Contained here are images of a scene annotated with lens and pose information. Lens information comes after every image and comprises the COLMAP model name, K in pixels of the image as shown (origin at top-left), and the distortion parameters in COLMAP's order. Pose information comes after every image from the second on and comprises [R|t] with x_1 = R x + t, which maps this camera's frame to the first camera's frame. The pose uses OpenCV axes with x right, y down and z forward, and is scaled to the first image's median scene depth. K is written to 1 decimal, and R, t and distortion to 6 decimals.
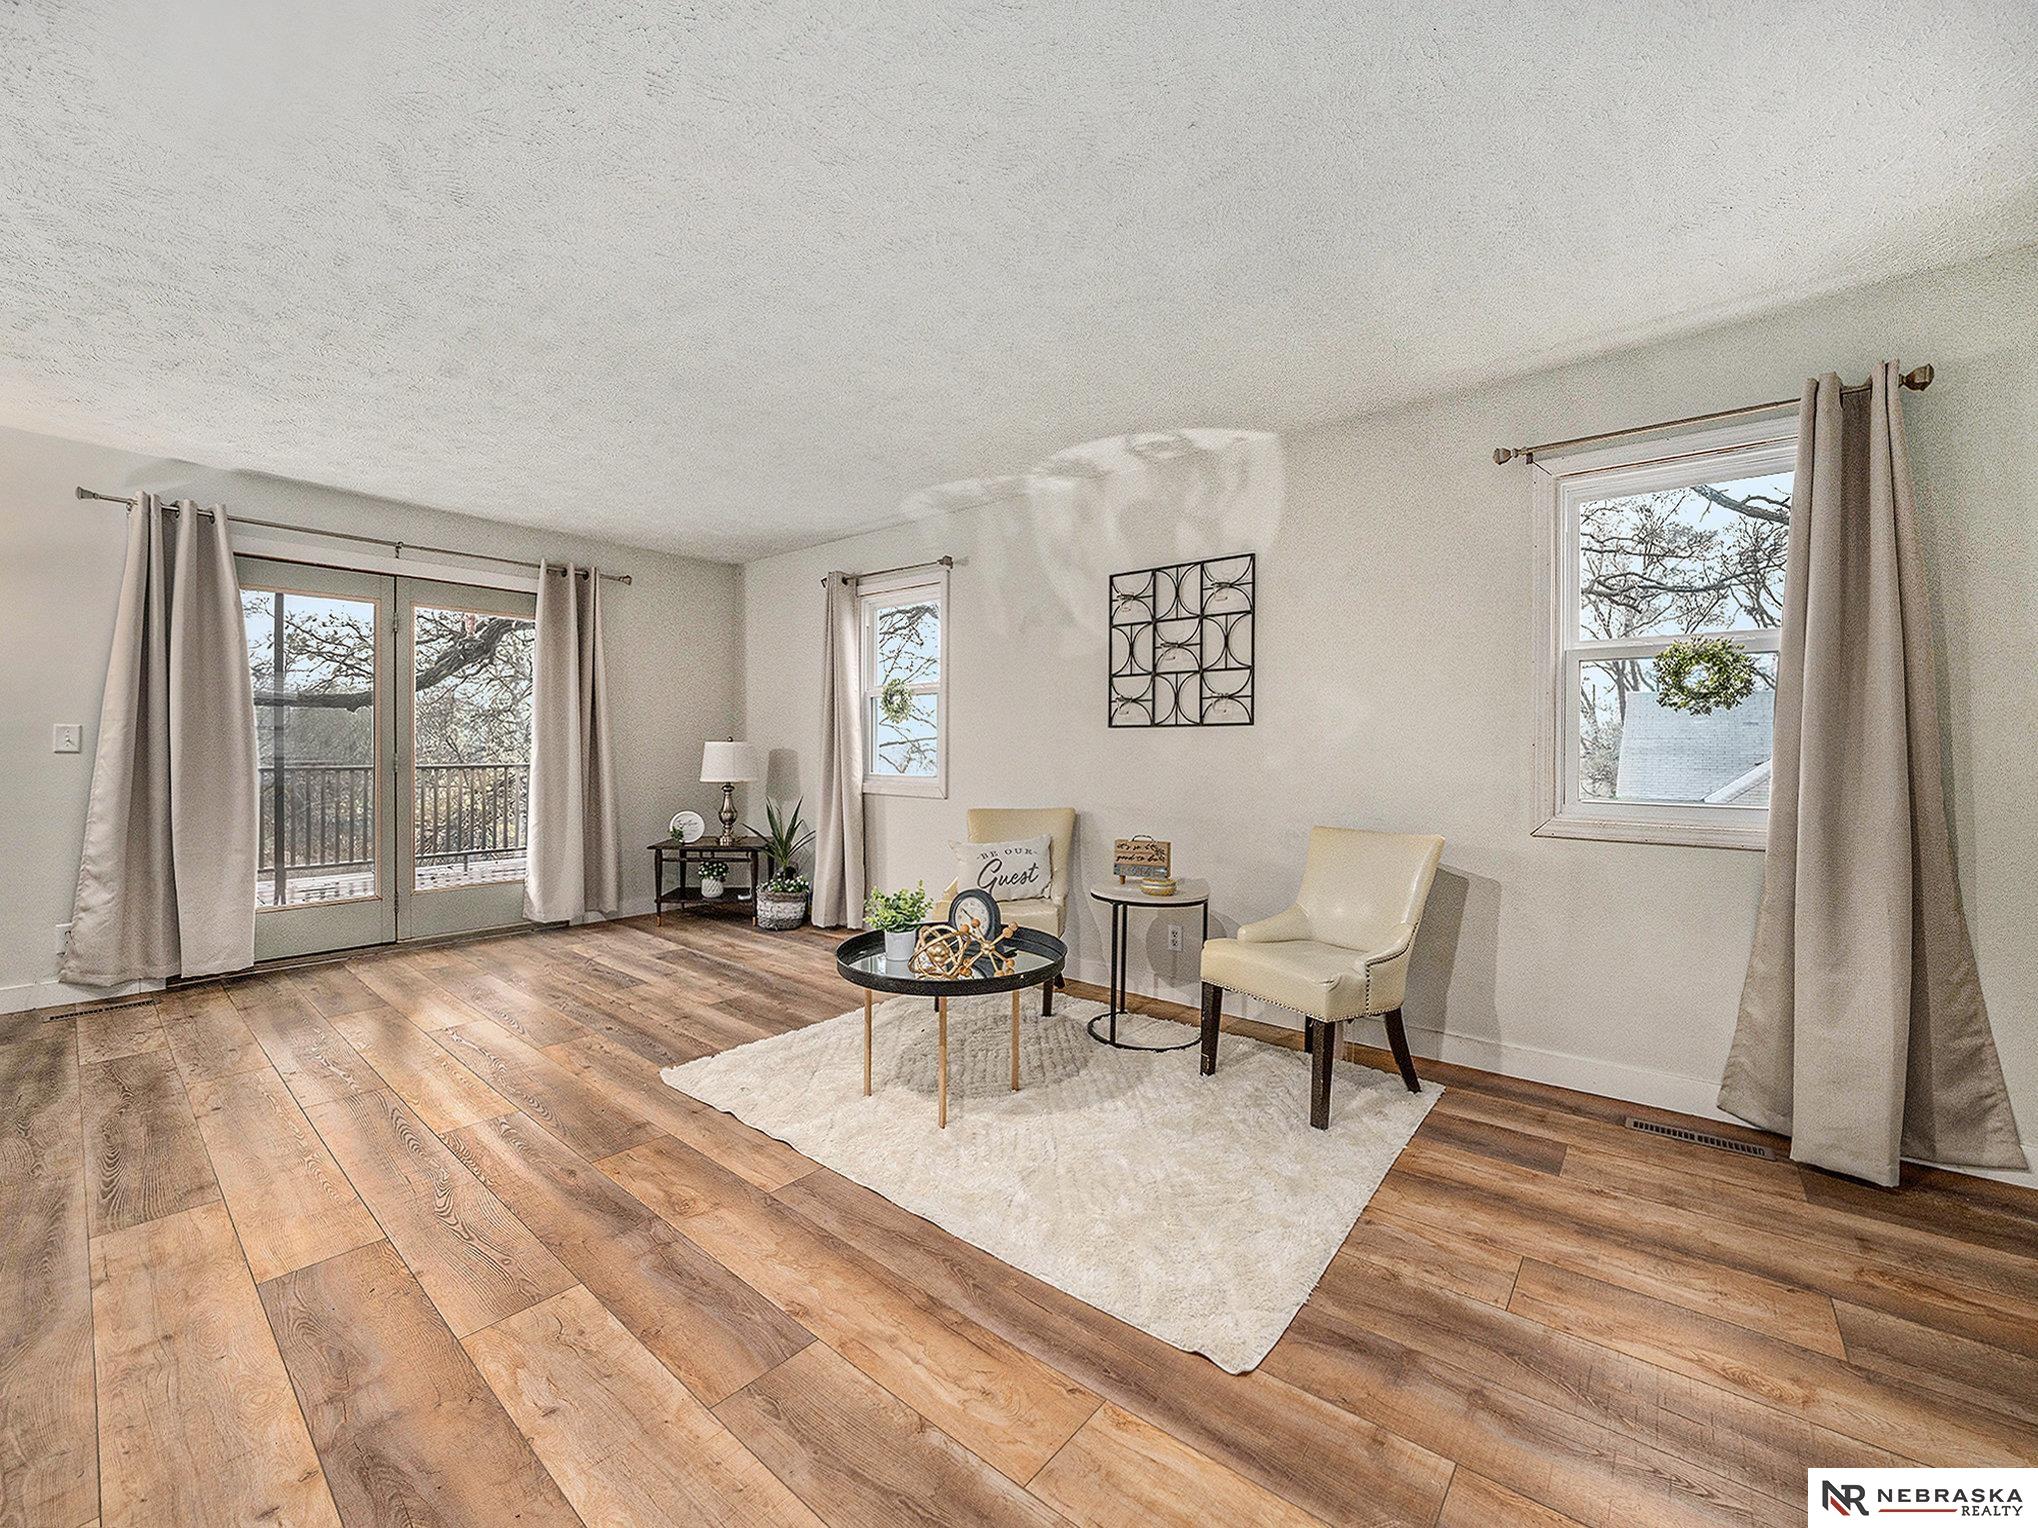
lens RADIAL K [[810.2, 0, 1033.6], [0, 810.2, 758.0], [0, 0, 1]] dist [-0.003779, -0.000119]
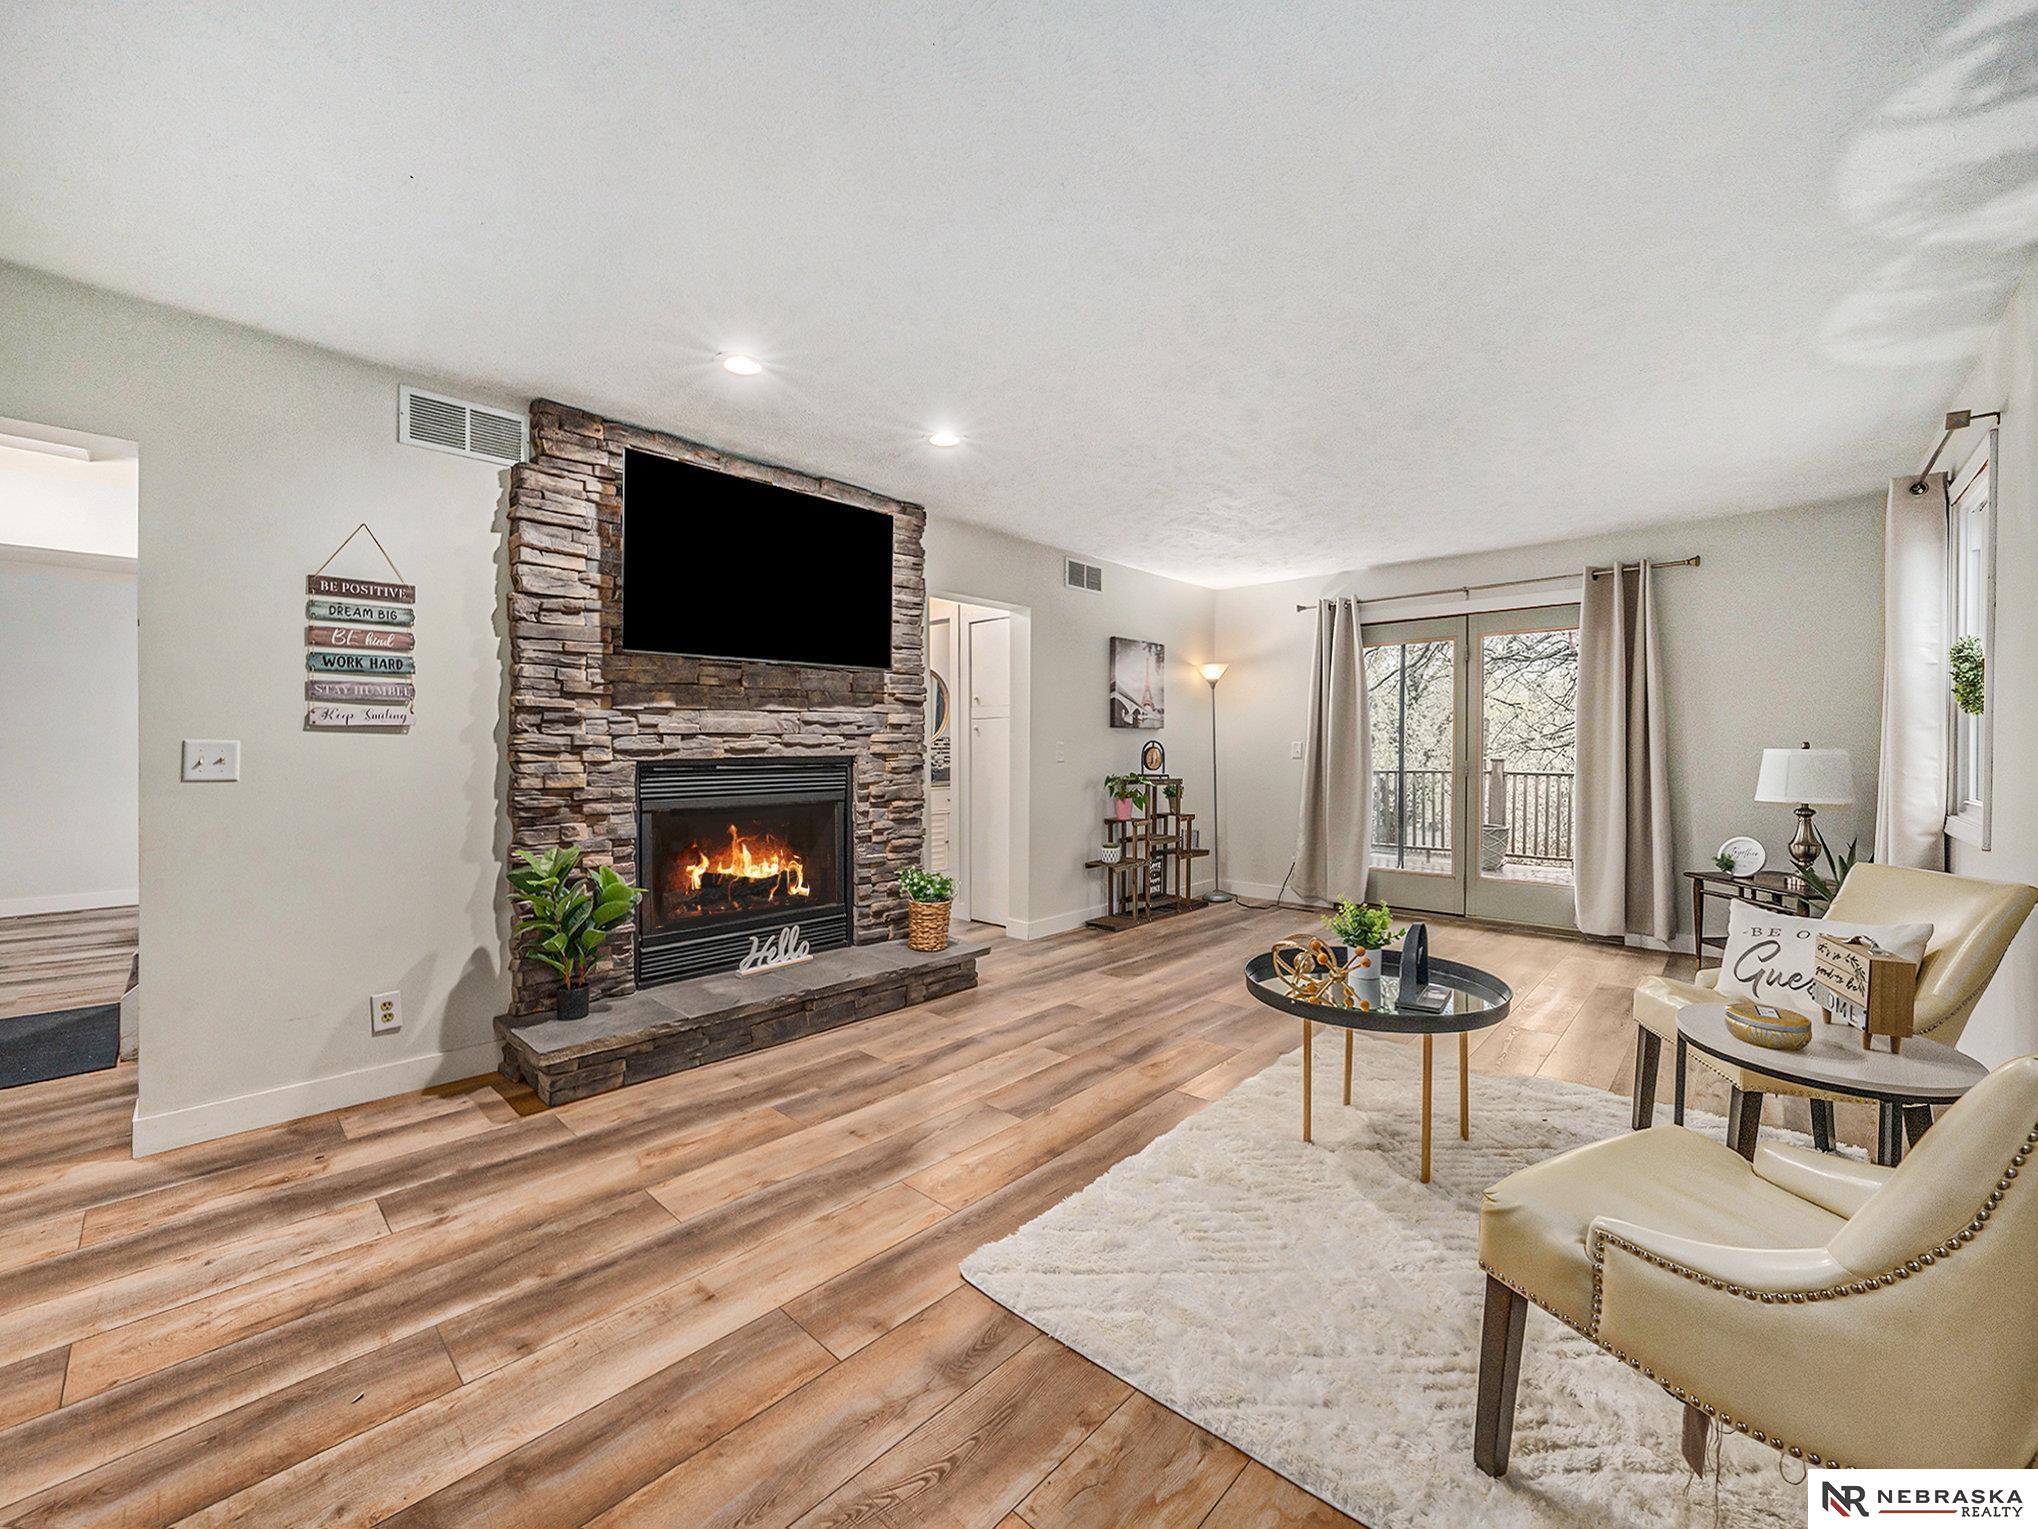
lens RADIAL K [[864.3, 0, 1016.8], [0, 864.3, 758.5], [0, 0, 1]] dist [-0.000905, 0.000154]
pose [[-0.075817, 0.003924, -0.997114, 0.623879], [-0.016593, 0.999849, 0.005196, -0.004986], [0.996984, 0.016939, -0.075740, 0.474625]]
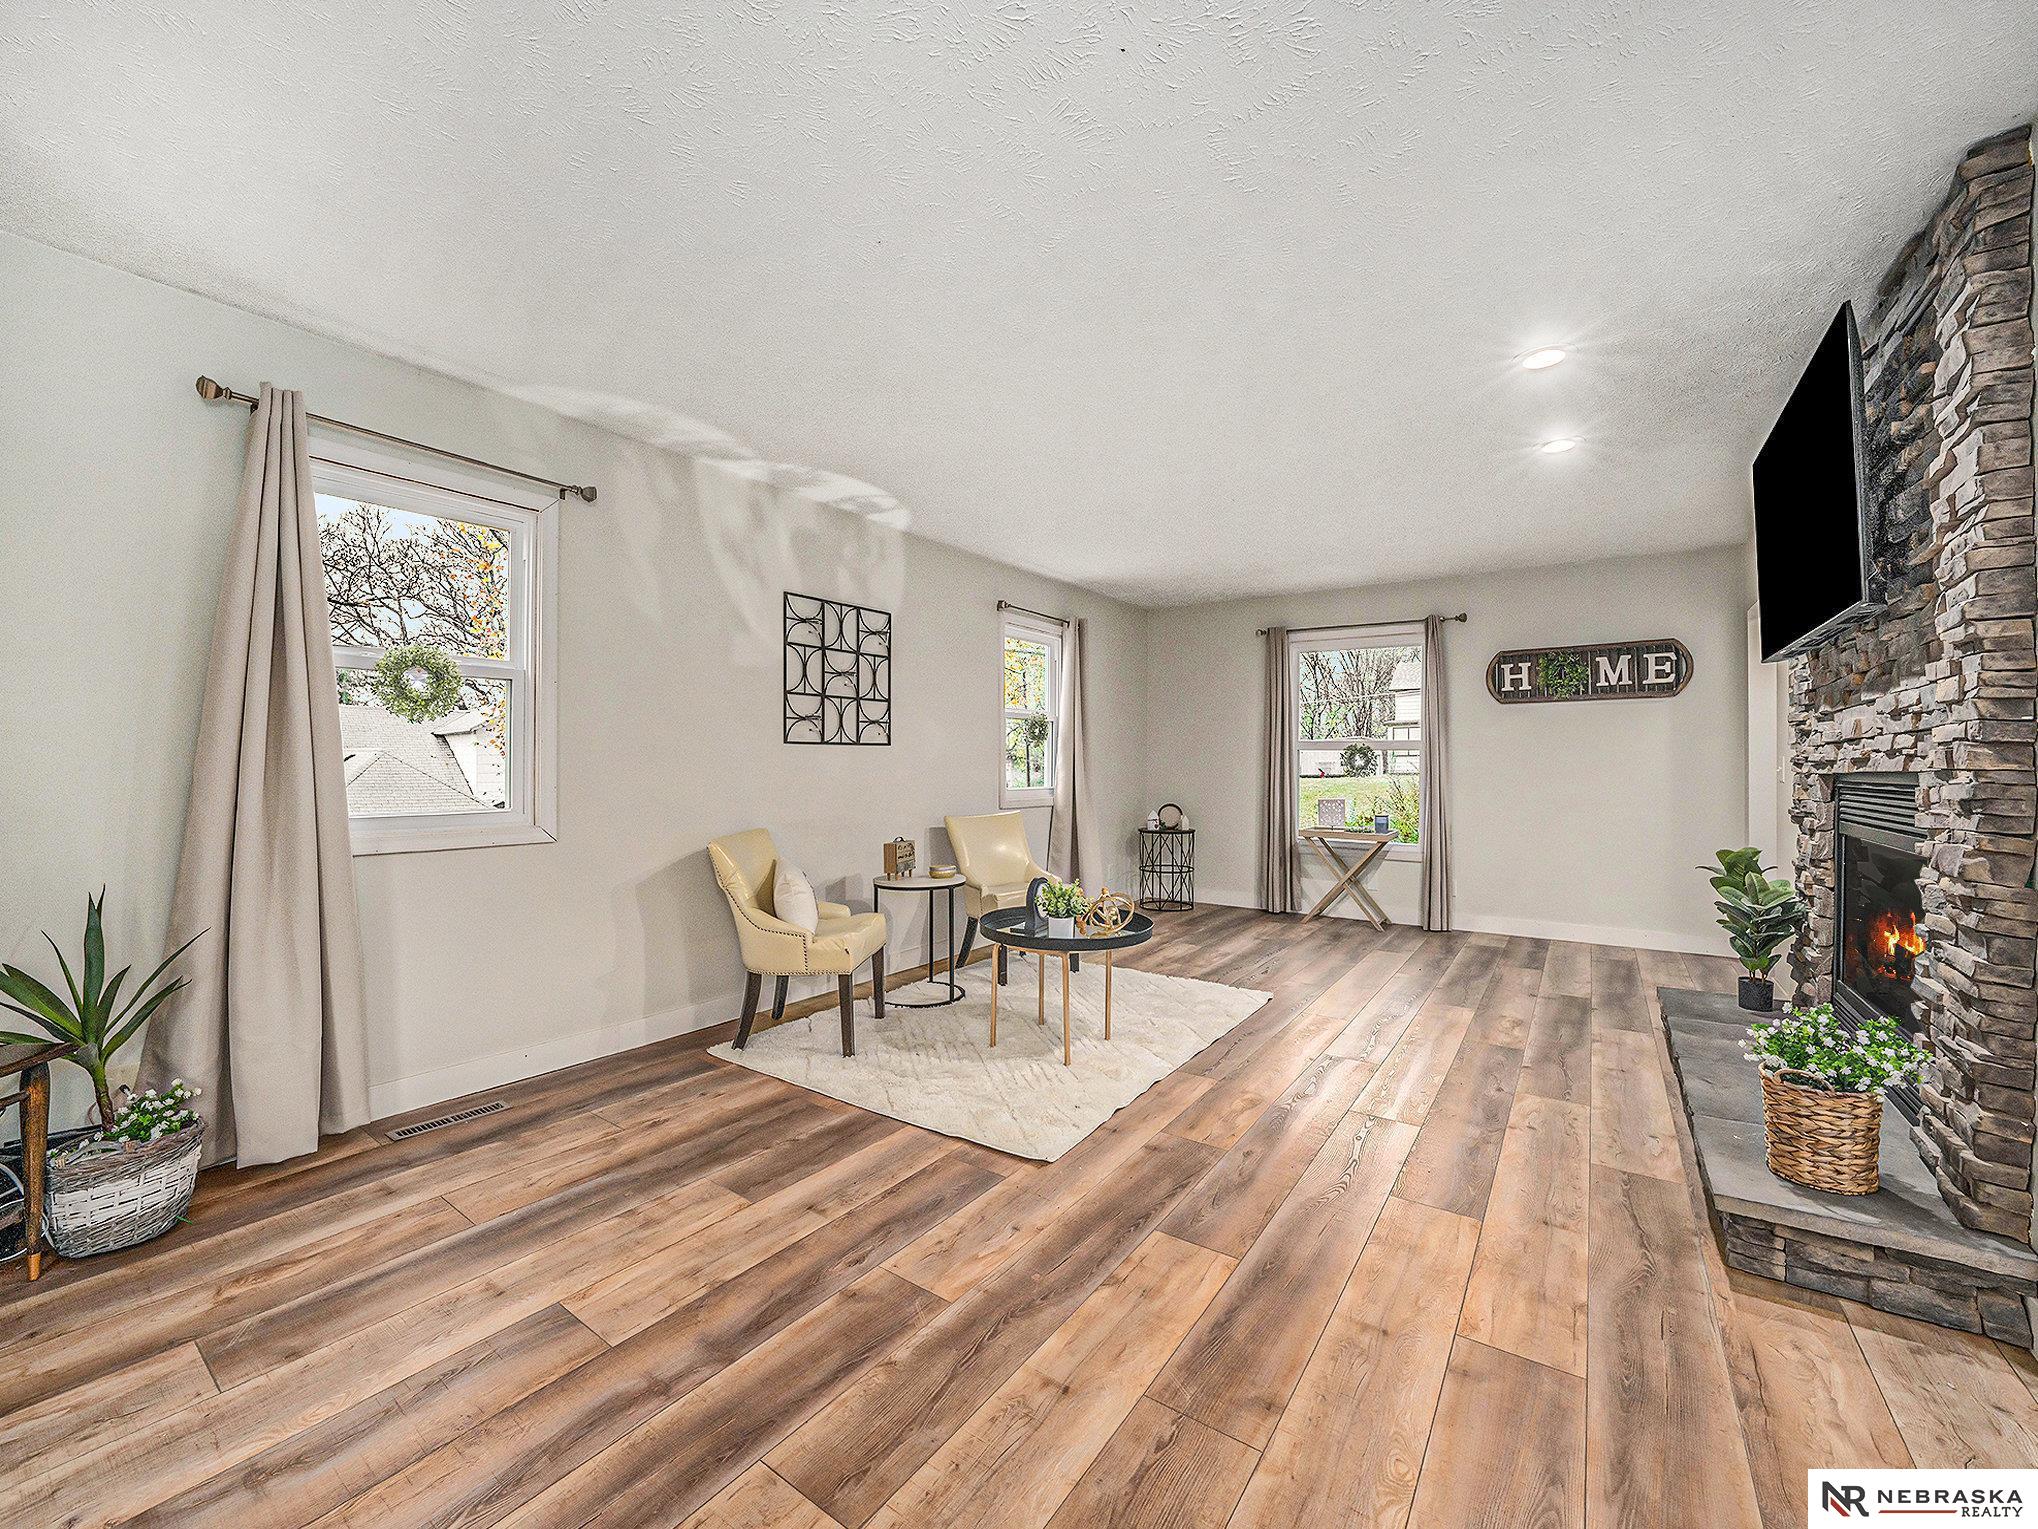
lens RADIAL K [[810.2, 0, 1033.6], [0, 810.2, 758.5], [0, 0, 1]] dist [-0.003779, -0.000119]
pose [[-0.064242, -0.000334, 0.997934, -0.968211], [0.012553, 0.999921, 0.001143, -0.017040], [-0.997855, 0.012601, -0.064233, 0.794234]]
